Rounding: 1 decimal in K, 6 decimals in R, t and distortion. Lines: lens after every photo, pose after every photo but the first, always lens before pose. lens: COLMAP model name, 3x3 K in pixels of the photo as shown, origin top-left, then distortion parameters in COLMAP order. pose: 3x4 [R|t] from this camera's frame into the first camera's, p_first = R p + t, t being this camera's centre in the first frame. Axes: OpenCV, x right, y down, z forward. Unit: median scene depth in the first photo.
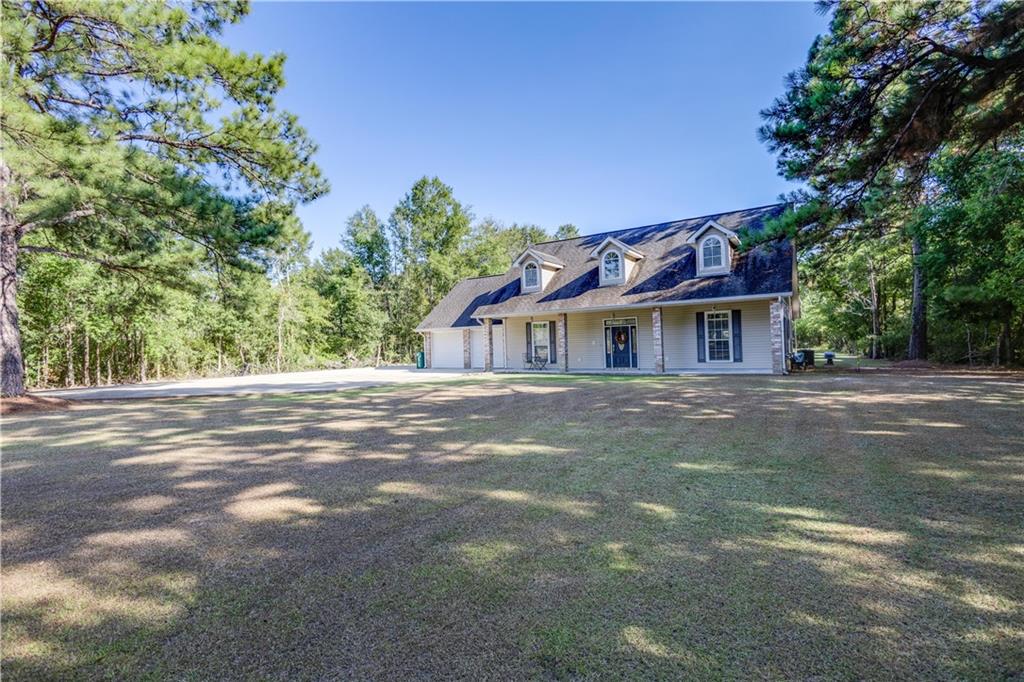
lens RADIAL K [[466.4, 0, 511.6], [0, 466.4, 343.8], [0, 0, 1]] dist [0.015264, -0.001053]
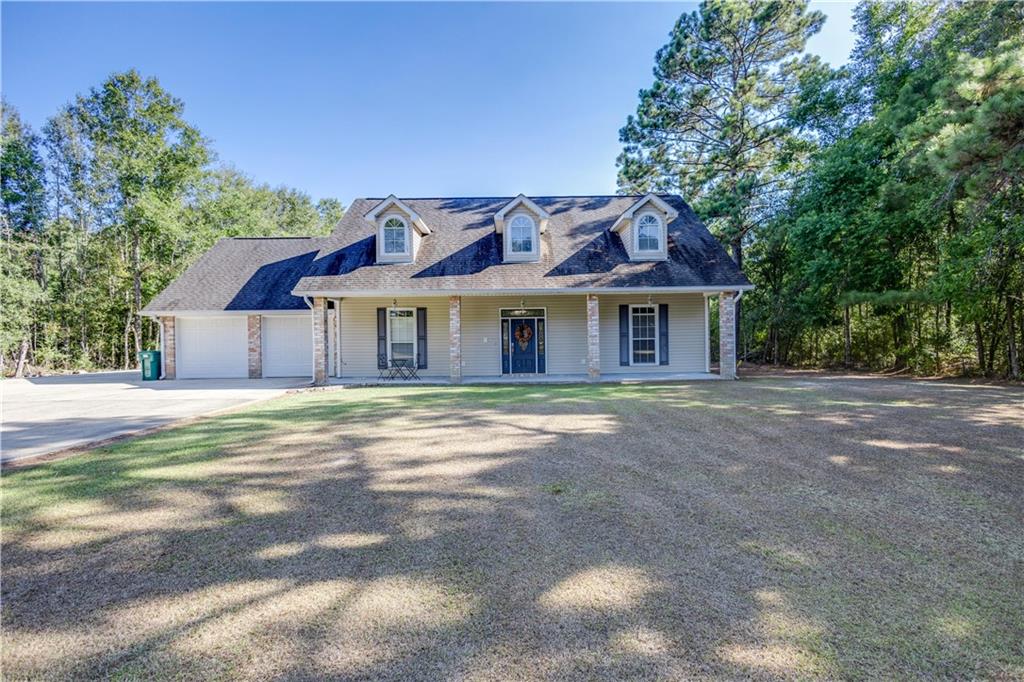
lens RADIAL K [[466.4, 0, 506.0], [0, 466.4, 339.8], [0, 0, 1]] dist [0.015264, -0.001053]
pose [[0.841922, 0.017694, 0.539309, -0.178530], [-0.014009, 0.999842, -0.010935, 0.004984], [-0.539418, 0.001651, 0.842037, 0.352682]]
